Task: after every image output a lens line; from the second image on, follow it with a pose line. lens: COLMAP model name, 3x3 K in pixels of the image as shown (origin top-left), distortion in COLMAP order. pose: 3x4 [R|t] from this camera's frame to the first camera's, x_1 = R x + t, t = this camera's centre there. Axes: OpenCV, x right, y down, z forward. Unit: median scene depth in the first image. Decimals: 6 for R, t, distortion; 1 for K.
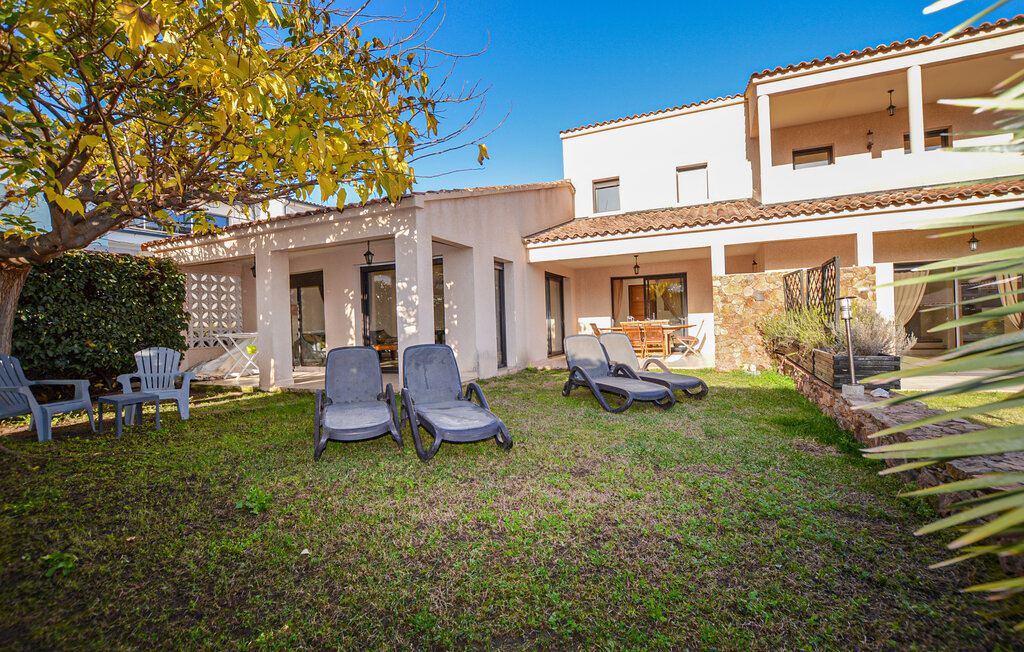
lens RADIAL K [[460.4, 0, 512.0], [0, 460.4, 326.0], [0, 0, 1]] dist [-0.022764, 0.000209]
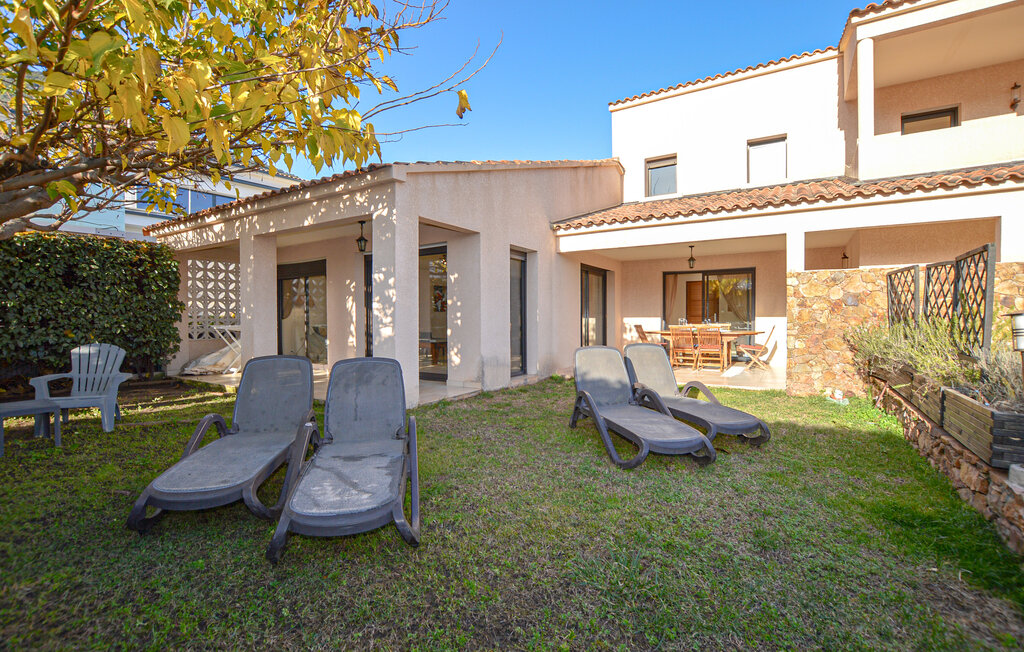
lens RADIAL K [[460.4, 0, 512.0], [0, 460.4, 326.0], [0, 0, 1]] dist [-0.022764, 0.000209]
pose [[0.990549, 0.031751, -0.133431, 0.083366], [-0.029605, 0.999399, 0.018040, -0.018016], [0.133924, -0.013920, 0.990894, 0.172819]]
